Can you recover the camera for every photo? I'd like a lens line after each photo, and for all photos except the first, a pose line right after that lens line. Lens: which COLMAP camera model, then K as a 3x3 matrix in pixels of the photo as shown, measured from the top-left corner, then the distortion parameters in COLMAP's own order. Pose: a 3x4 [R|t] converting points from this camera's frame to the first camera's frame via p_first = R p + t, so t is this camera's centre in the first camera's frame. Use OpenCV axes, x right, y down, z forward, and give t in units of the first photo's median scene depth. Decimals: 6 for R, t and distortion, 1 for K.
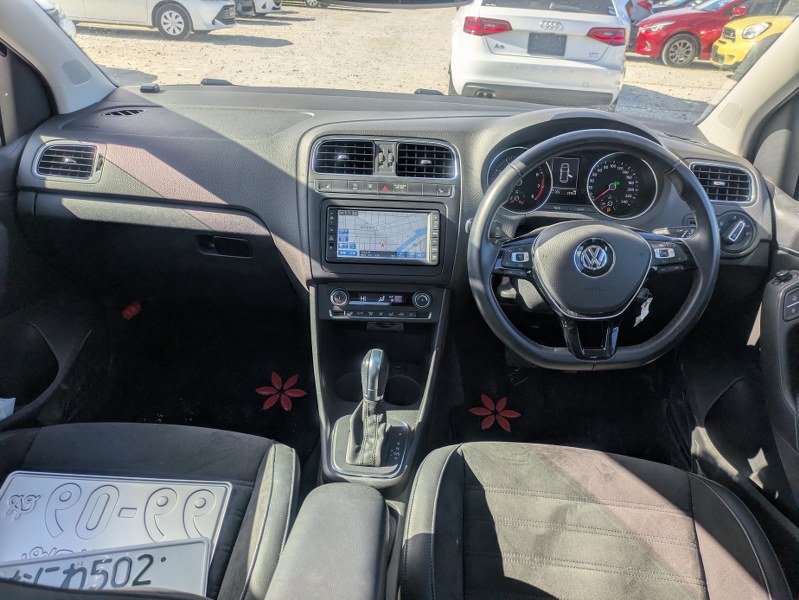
lens RADIAL K [[576.1, 0, 406.4], [0, 576.1, 297.9], [0, 0, 1]] dist [0.015648, 0.000643]
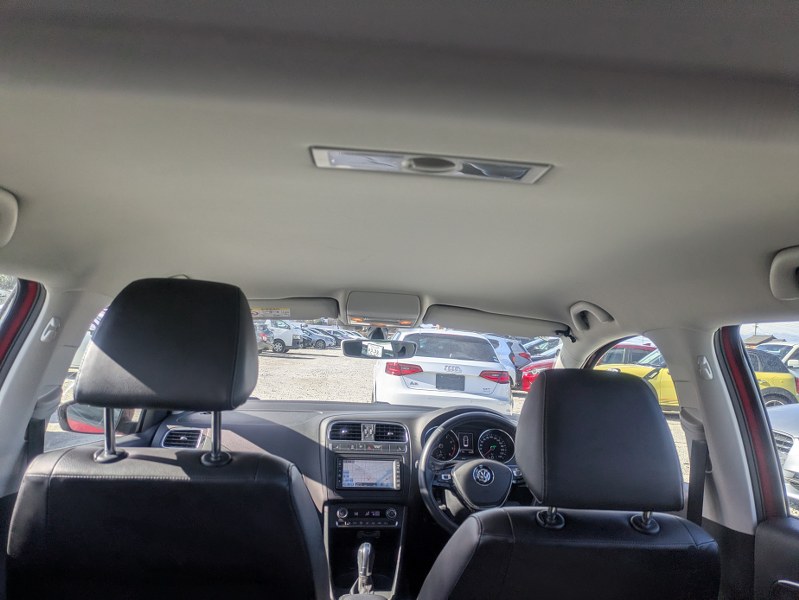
lens RADIAL K [[567.2, 0, 412.2], [0, 567.2, 302.3], [0, 0, 1]] dist [0.063450, 0.000301]
pose [[0.988504, 0.021146, 0.149706, -0.178044], [0.061337, 0.848937, -0.524923, 0.364610], [-0.138191, 0.528071, 0.837881, -0.746483]]
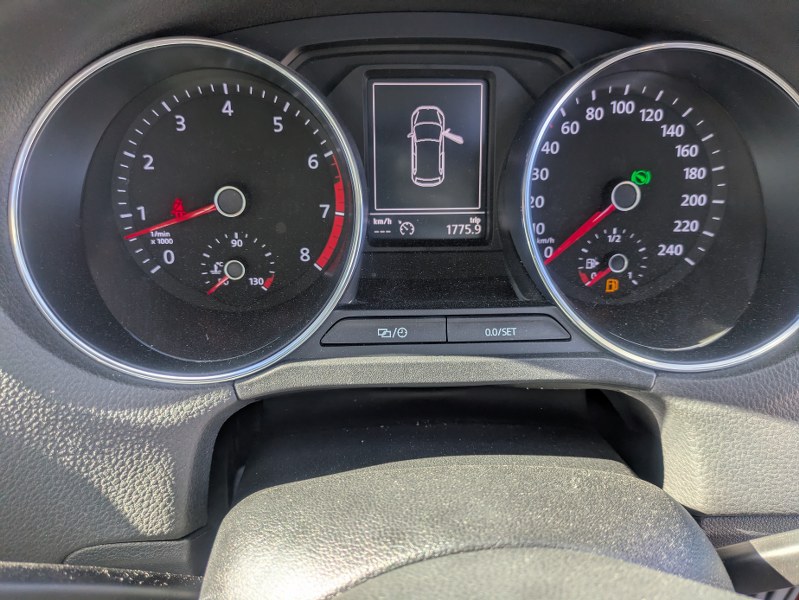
lens RADIAL K [[576.1, 0, 406.4], [0, 576.1, 297.9], [0, 0, 1]] dist [0.015648, 0.000643]
pose [[0.990733, -0.089226, 0.102400, 0.254849], [0.078320, 0.991278, 0.105991, -0.196531], [-0.110964, -0.096989, 0.989080, 0.823963]]
